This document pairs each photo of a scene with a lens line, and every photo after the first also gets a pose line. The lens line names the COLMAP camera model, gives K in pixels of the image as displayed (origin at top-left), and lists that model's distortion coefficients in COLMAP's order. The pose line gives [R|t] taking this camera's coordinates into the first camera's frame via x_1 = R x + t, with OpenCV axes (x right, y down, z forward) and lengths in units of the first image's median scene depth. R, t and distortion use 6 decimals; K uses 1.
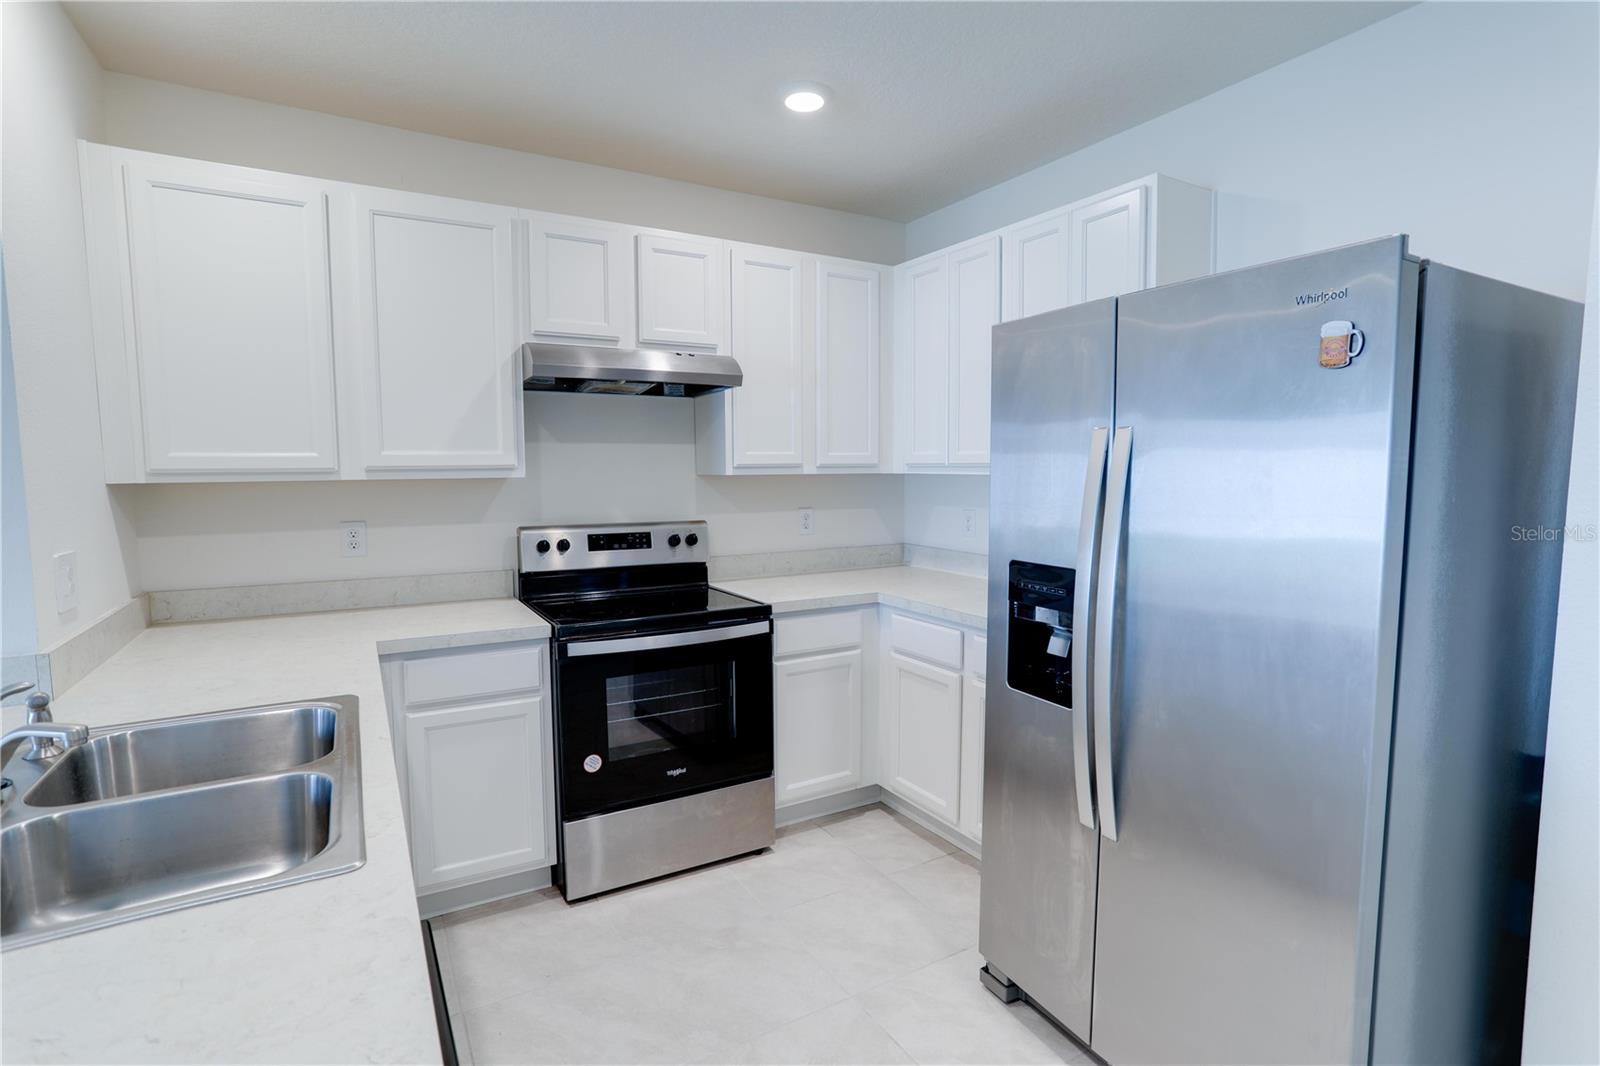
lens RADIAL K [[775.7, 0, 800.0], [0, 775.7, 533.0], [0, 0, 1]] dist [-0.064616, 0.035715]
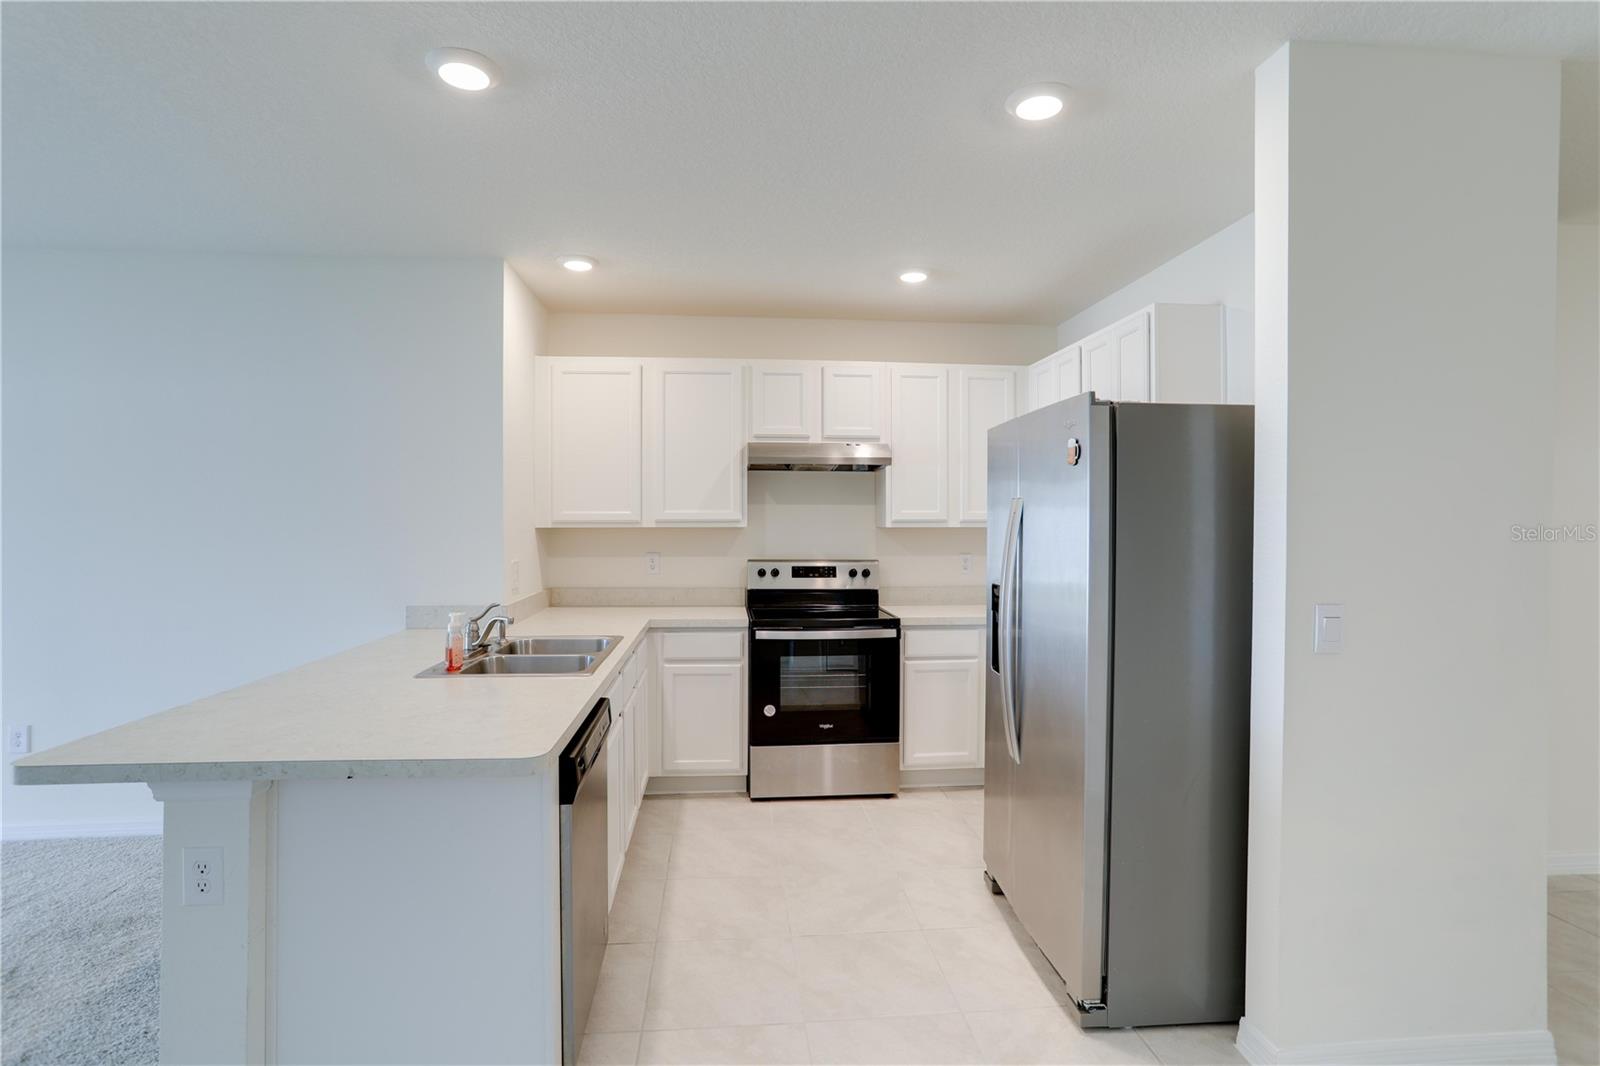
lens RADIAL K [[775.7, 0, 800.0], [0, 775.7, 533.0], [0, 0, 1]] dist [-0.064616, 0.035715]
pose [[0.905159, 0.010928, -0.424932, 0.413616], [-0.040621, 0.997318, -0.060880, 0.031792], [0.423127, 0.072367, 0.903176, -0.382974]]
